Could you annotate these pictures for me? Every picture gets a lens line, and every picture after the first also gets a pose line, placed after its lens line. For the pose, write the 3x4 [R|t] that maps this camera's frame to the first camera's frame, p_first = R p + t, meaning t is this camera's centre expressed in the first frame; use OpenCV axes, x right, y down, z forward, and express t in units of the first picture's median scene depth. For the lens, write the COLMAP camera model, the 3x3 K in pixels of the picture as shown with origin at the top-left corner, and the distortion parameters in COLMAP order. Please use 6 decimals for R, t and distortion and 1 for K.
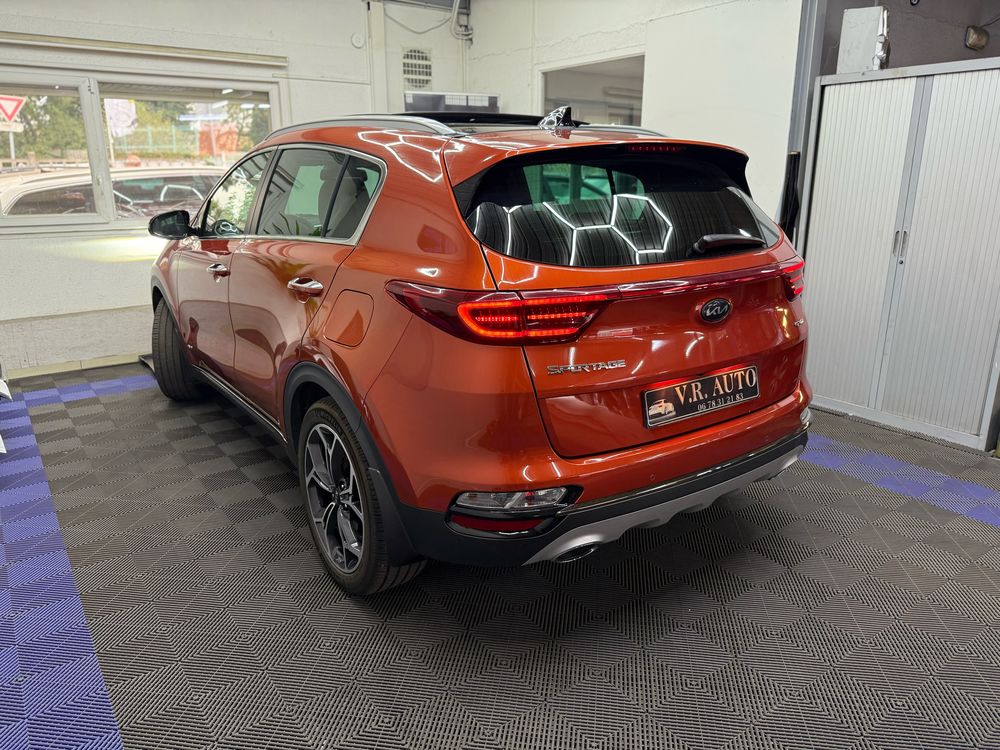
lens RADIAL K [[711.7, 0, 501.4], [0, 711.7, 372.0], [0, 0, 1]] dist [-0.006338, -0.006297]
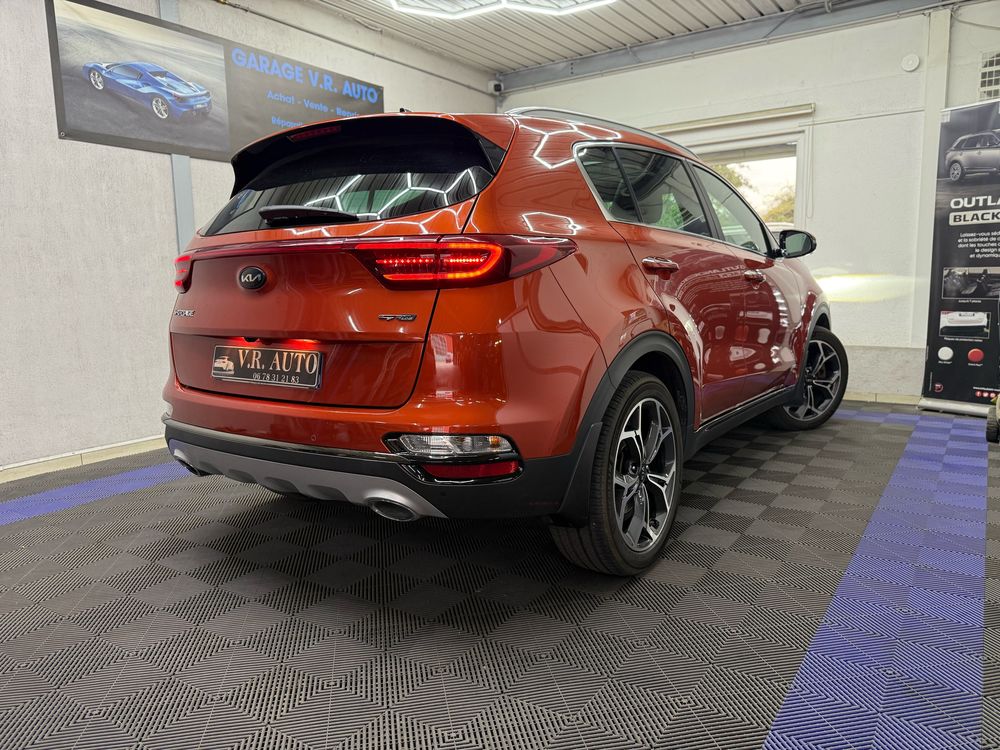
lens RADIAL K [[711.7, 0, 502.8], [0, 711.7, 377.0], [0, 0, 1]] dist [-0.006338, -0.006297]
pose [[0.336920, 0.119940, -0.933863, 0.862315], [-0.232820, 0.971664, 0.040797, -0.046191], [0.912294, 0.203676, 0.355298, 0.618441]]
